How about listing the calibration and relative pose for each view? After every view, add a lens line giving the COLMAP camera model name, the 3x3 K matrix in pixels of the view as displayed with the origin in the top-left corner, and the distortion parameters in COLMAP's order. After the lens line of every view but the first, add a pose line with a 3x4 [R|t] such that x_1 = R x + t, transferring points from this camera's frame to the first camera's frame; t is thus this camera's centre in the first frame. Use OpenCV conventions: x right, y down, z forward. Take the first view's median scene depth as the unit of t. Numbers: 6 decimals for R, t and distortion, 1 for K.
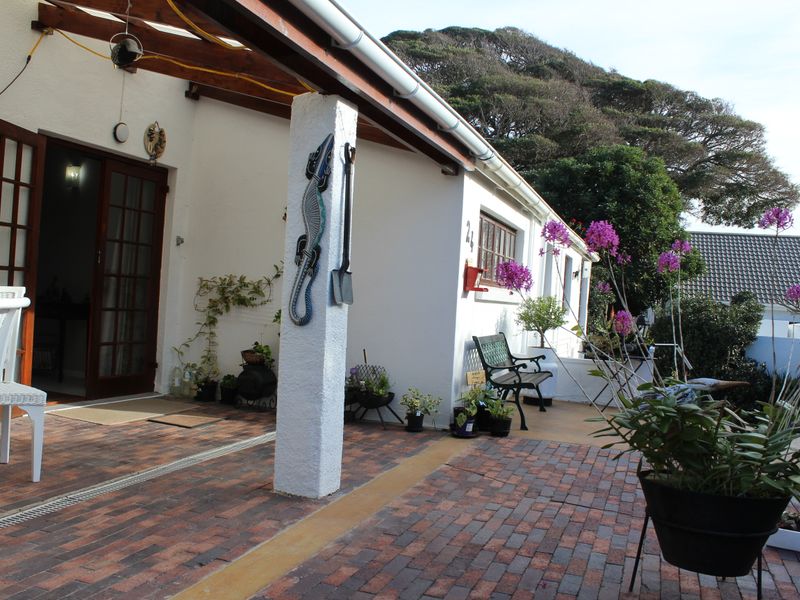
lens RADIAL K [[715.9, 0, 400.0], [0, 715.9, 300.0], [0, 0, 1]] dist [-0.156409, 0.001265]
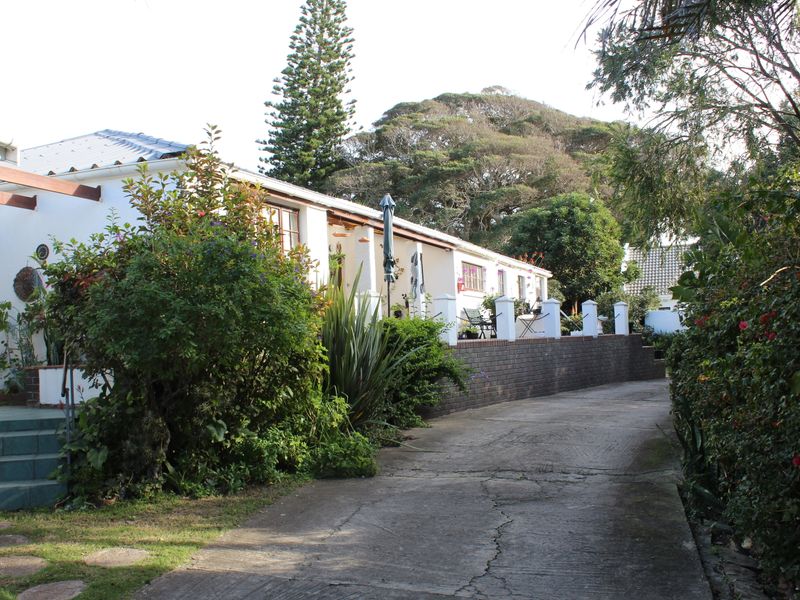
lens RADIAL K [[897.1, 0, 400.0], [0, 897.1, 300.0], [0, 0, 1]] dist [-0.004826, -0.002437]
pose [[0.994345, -0.105397, -0.013035, -0.031330], [0.104379, 0.992539, -0.063025, 0.072938], [0.019580, 0.061308, 0.997927, -0.839805]]
